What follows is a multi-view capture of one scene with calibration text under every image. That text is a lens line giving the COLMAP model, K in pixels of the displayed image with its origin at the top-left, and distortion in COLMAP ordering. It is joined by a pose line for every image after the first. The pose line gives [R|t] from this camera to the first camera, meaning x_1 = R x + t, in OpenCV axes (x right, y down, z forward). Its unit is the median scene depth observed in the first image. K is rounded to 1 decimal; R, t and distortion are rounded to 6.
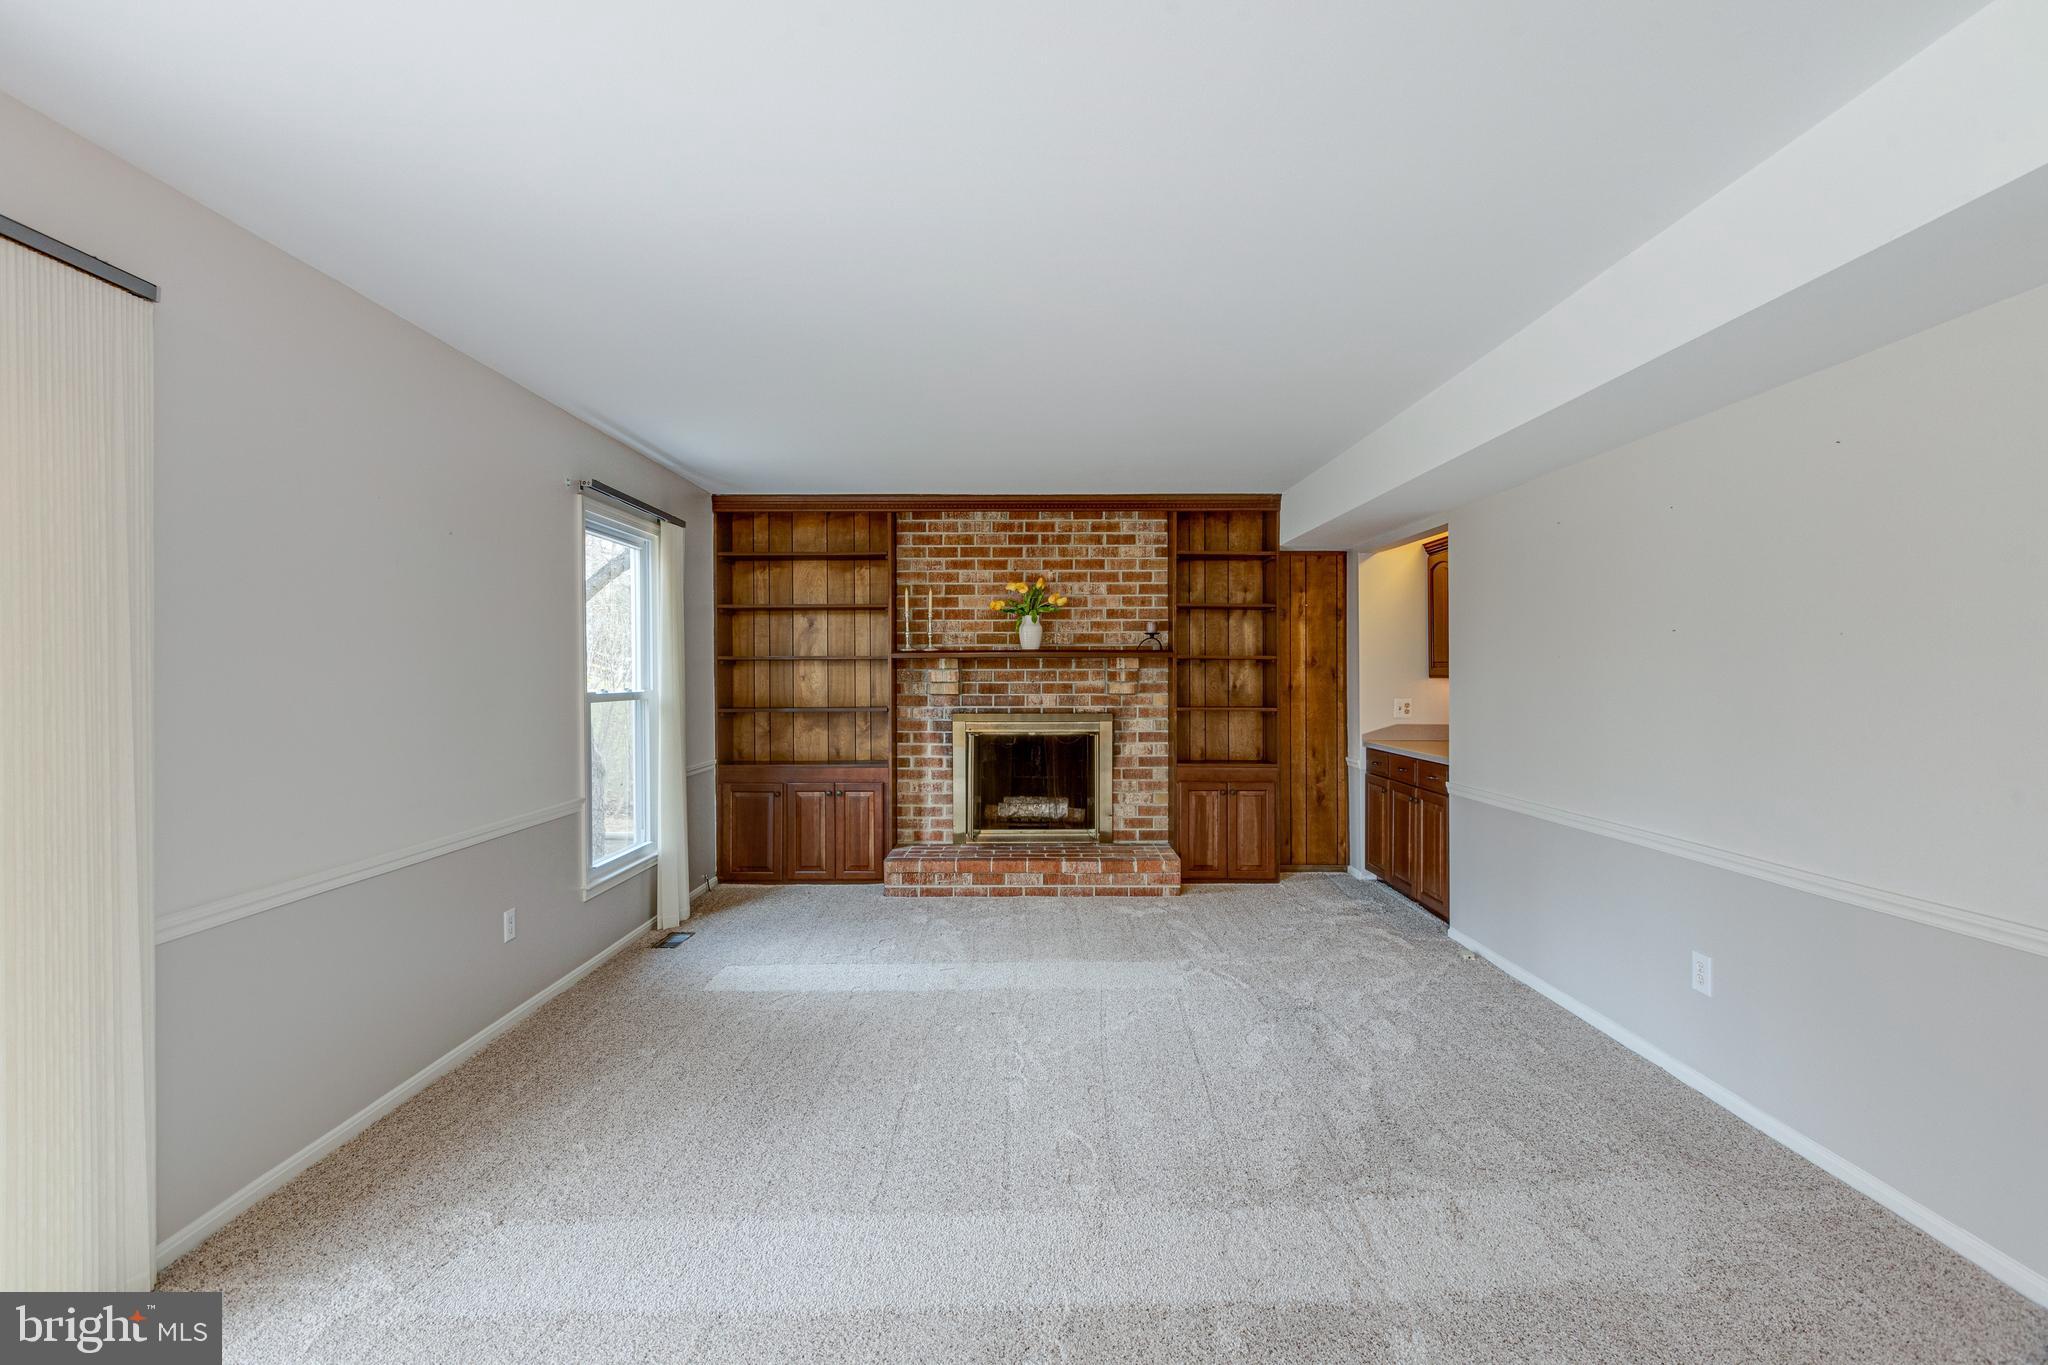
lens RADIAL K [[909.2, 0, 1031.4], [0, 909.2, 679.1], [0, 0, 1]] dist [0.001544, -0.002304]
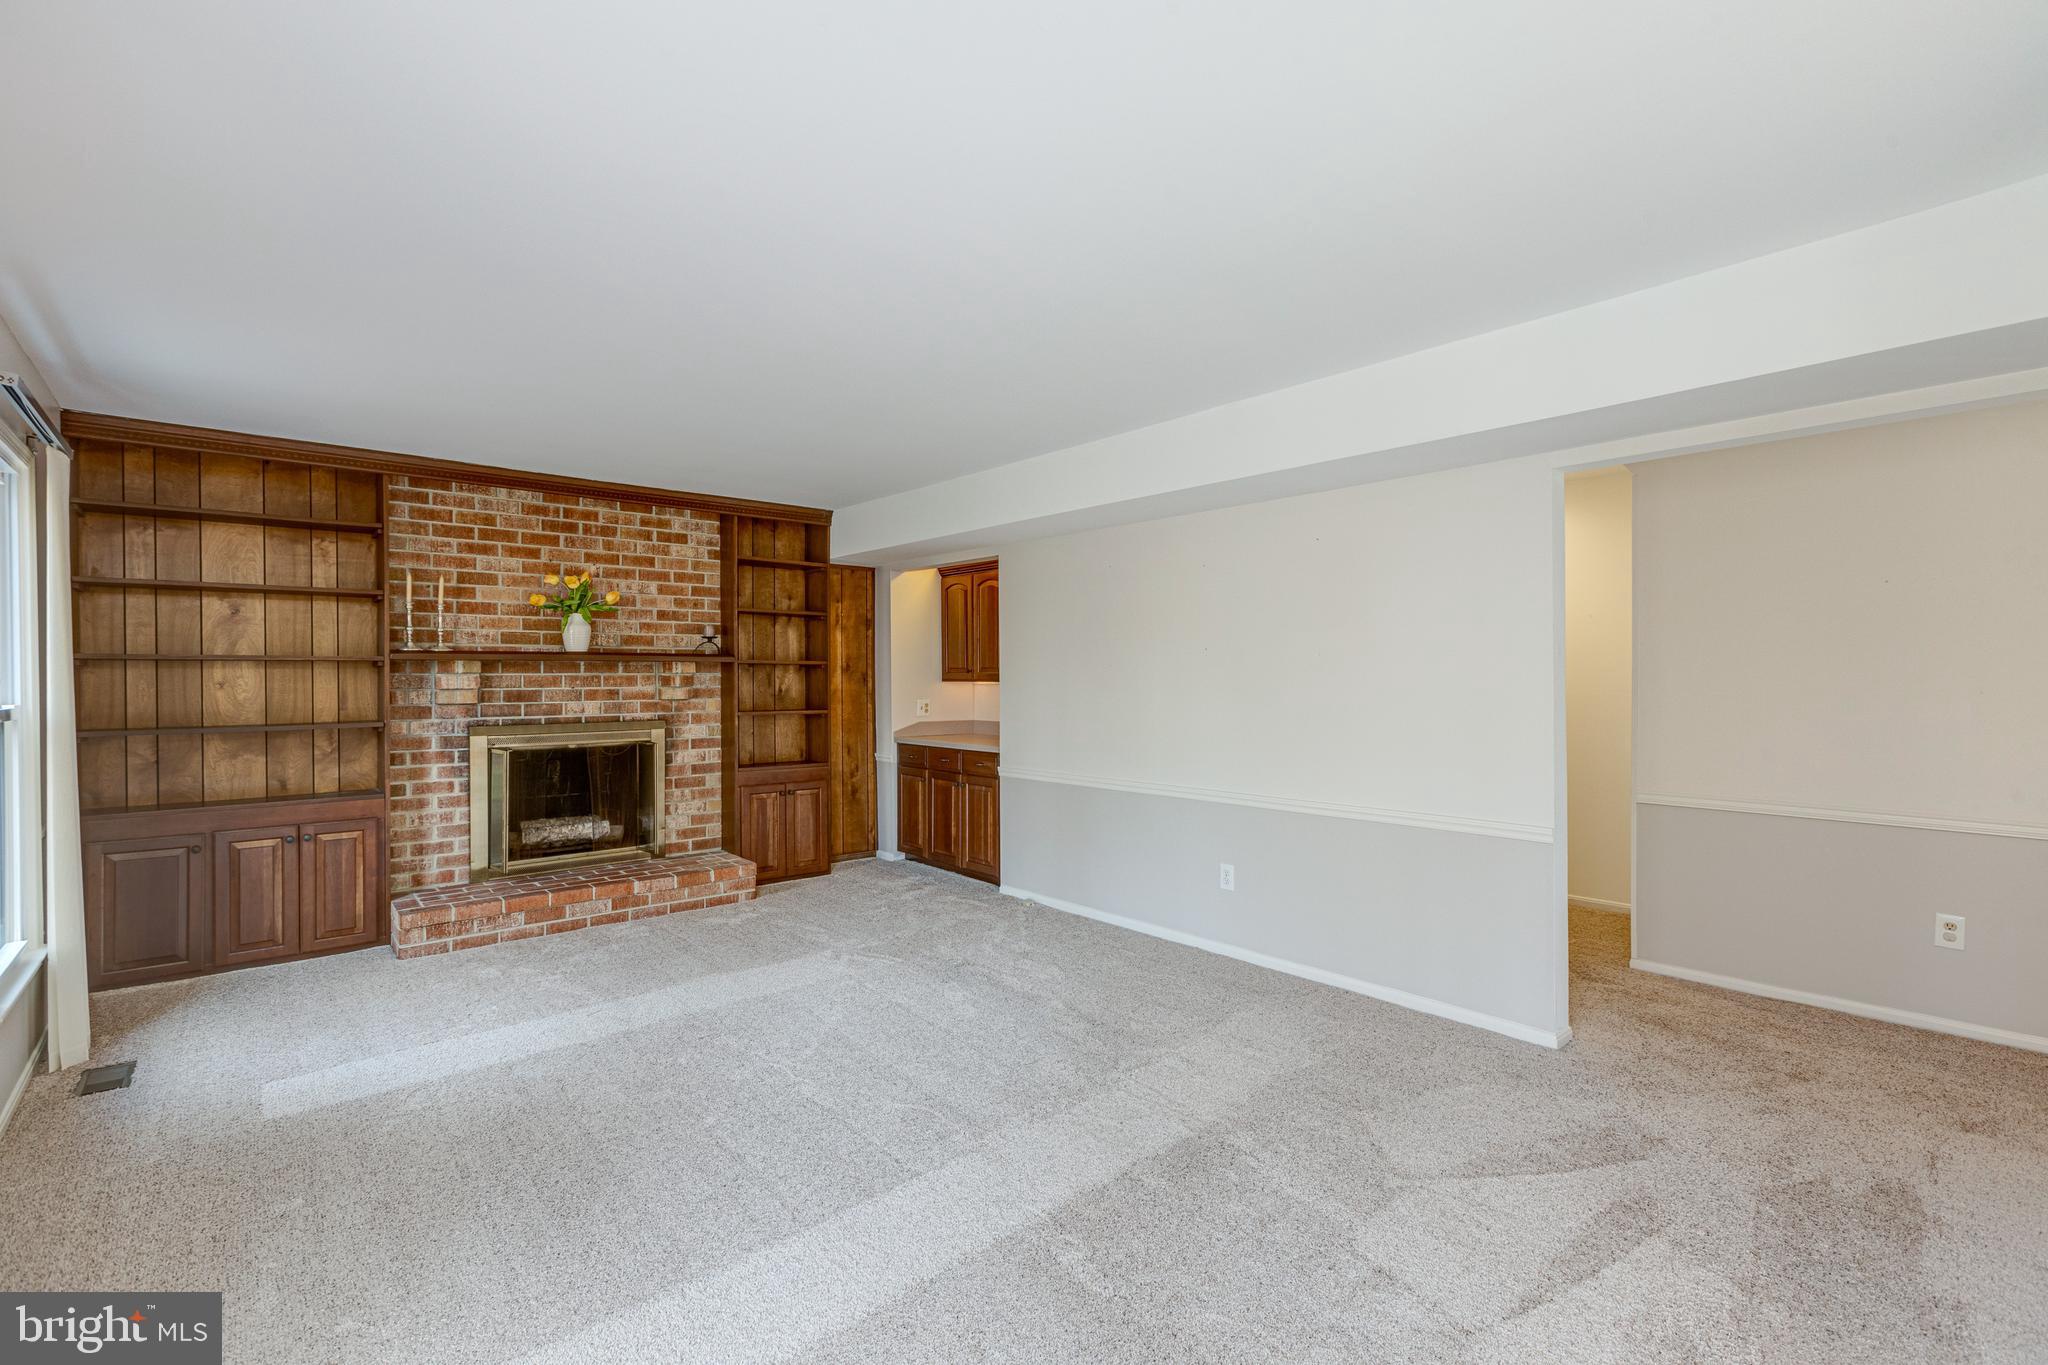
lens RADIAL K [[909.2, 0, 1032.3], [0, 909.2, 678.9], [0, 0, 1]] dist [0.001544, -0.002304]
pose [[0.754006, -0.002293, 0.656863, -0.243700], [0.003544, 0.999994, -0.000577, -0.003573], [-0.656858, 0.002763, 0.754009, 0.033798]]
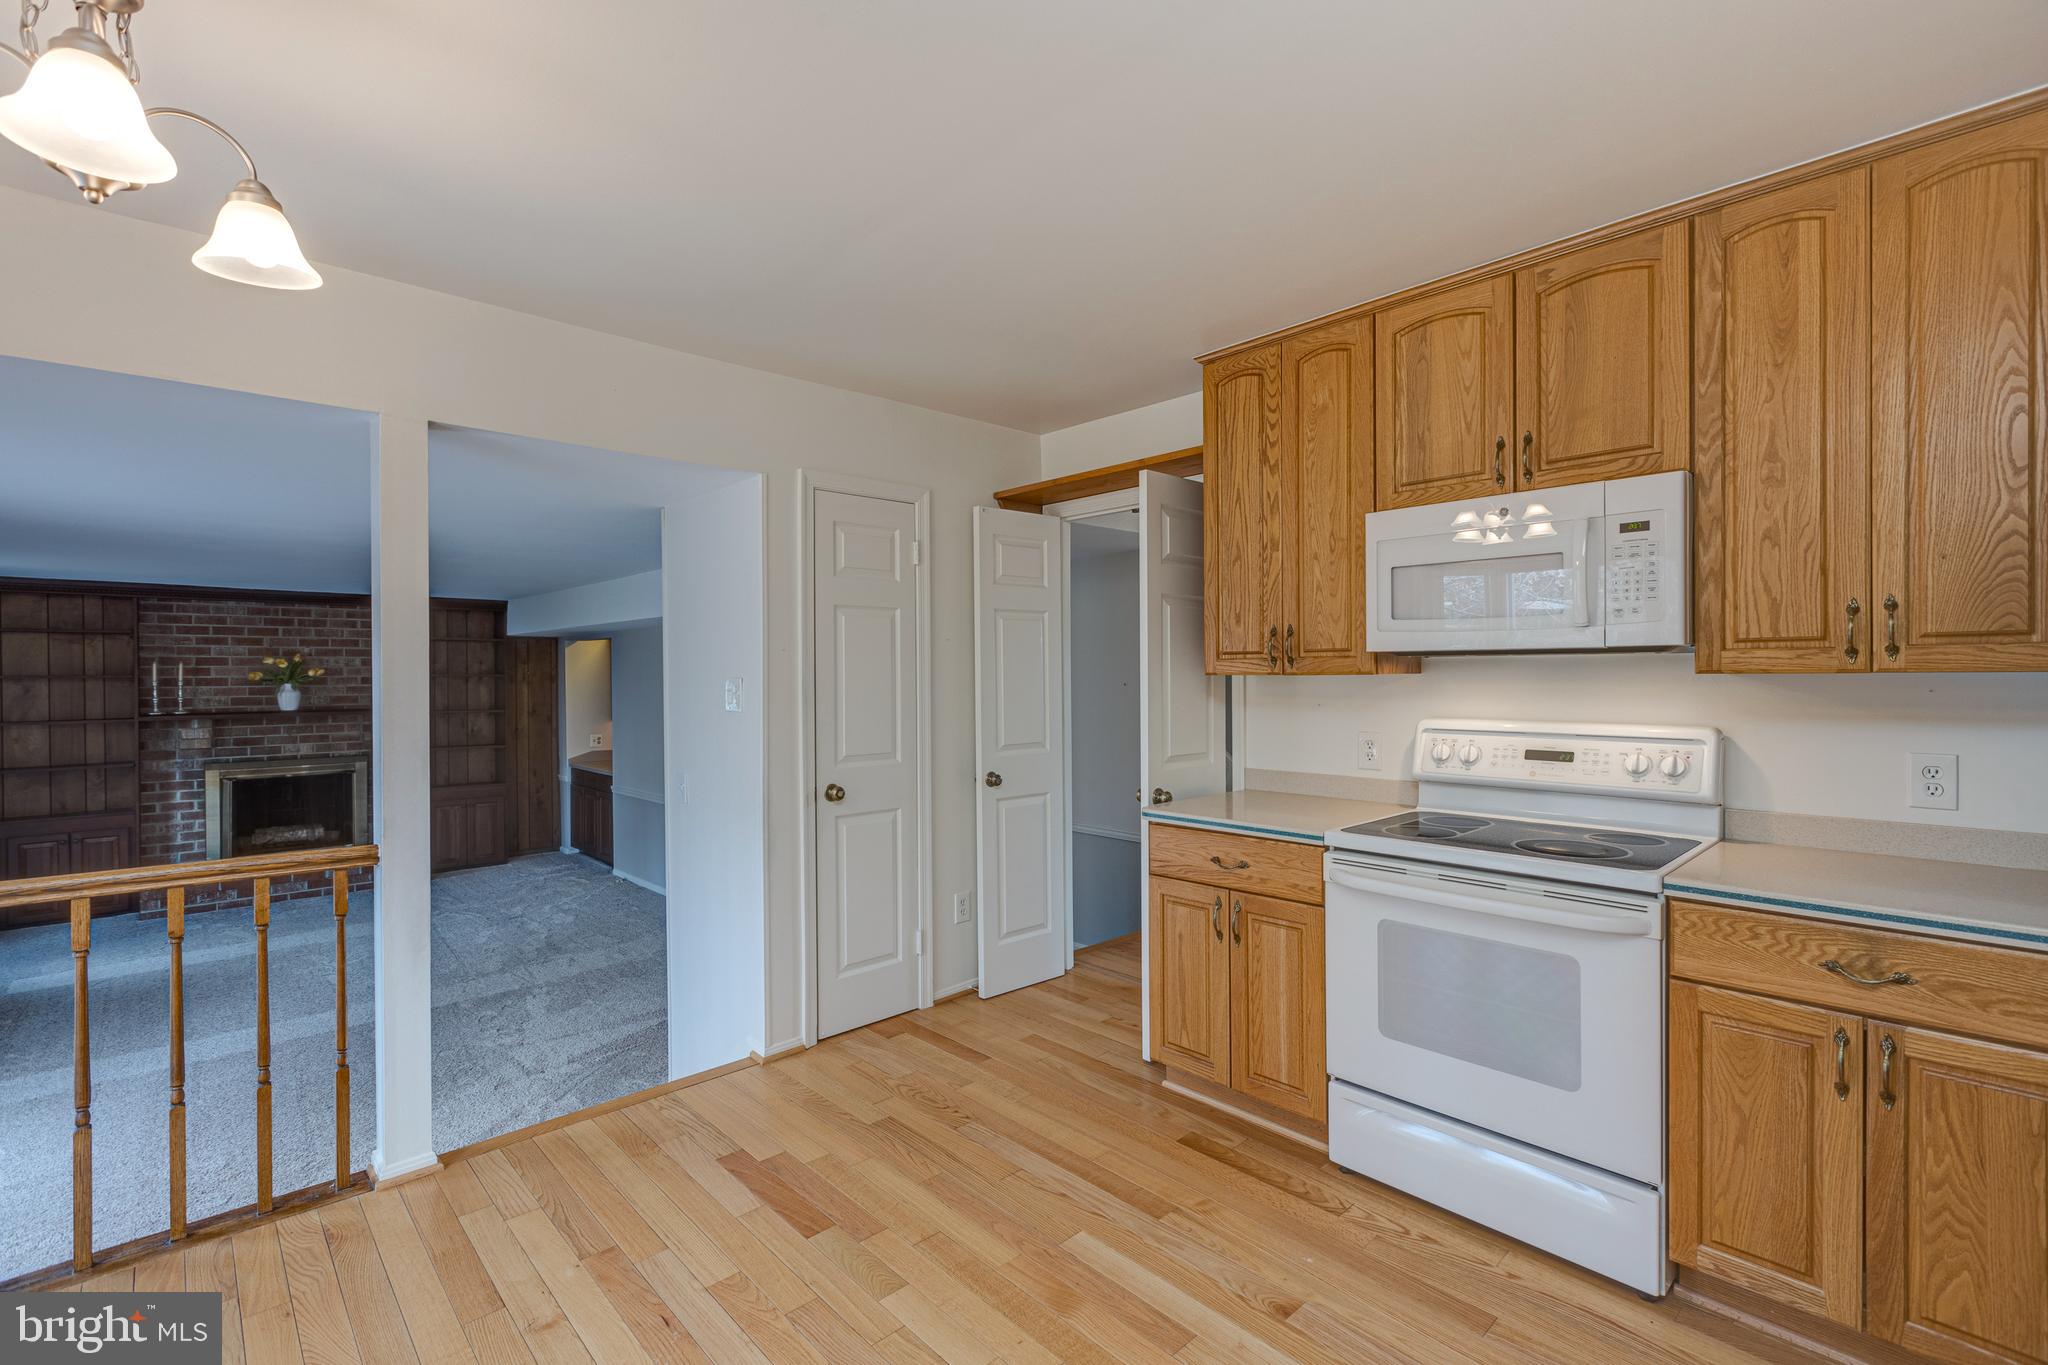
lens RADIAL K [[909.2, 0, 1035.8], [0, 909.2, 677.8], [0, 0, 1]] dist [0.001544, -0.002304]
pose [[0.718217, -0.004317, 0.695806, -0.133044], [0.007994, 0.999966, -0.002046, -0.065218], [-0.695774, 0.007032, 0.718227, -0.635993]]
